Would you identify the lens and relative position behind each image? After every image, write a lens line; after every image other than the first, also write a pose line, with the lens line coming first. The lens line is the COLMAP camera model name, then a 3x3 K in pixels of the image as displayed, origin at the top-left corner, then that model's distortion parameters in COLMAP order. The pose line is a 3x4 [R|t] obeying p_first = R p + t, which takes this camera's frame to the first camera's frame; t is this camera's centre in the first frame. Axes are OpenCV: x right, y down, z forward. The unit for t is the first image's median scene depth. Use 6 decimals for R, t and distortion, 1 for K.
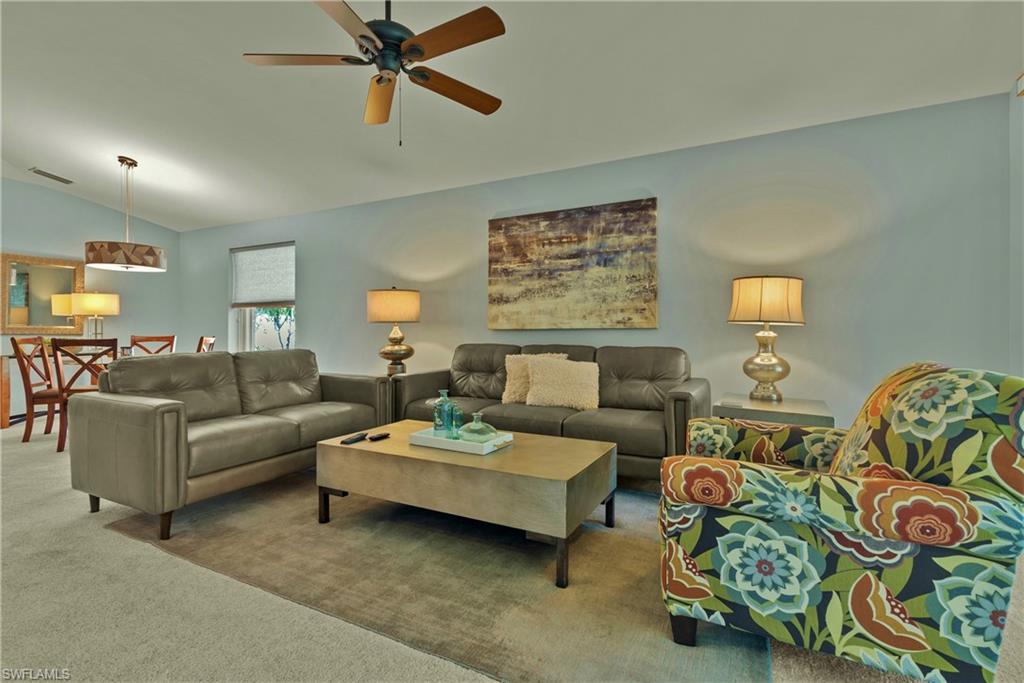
lens RADIAL K [[471.2, 0, 509.7], [0, 471.2, 327.6], [0, 0, 1]] dist [0.013726, -0.000089]
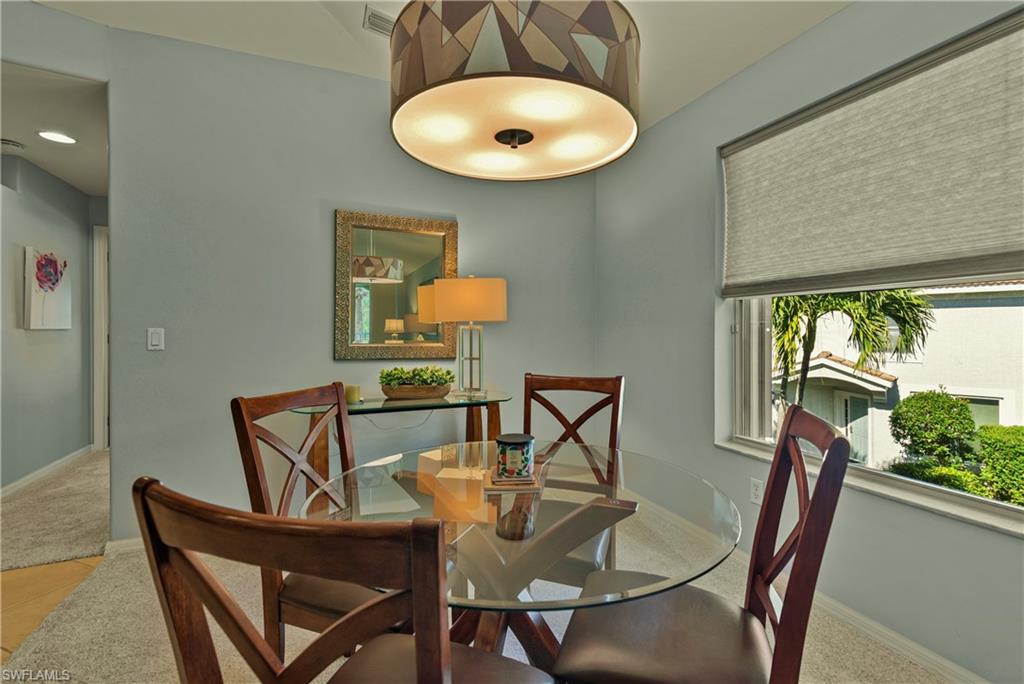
lens RADIAL K [[471.2, 0, 509.7], [0, 471.2, 328.1], [0, 0, 1]] dist [0.013726, -0.000089]
pose [[0.762097, -0.006999, -0.647424, -0.513011], [0.005422, 0.999975, -0.004428, -0.017563], [0.647440, -0.000135, 0.762117, 0.642561]]
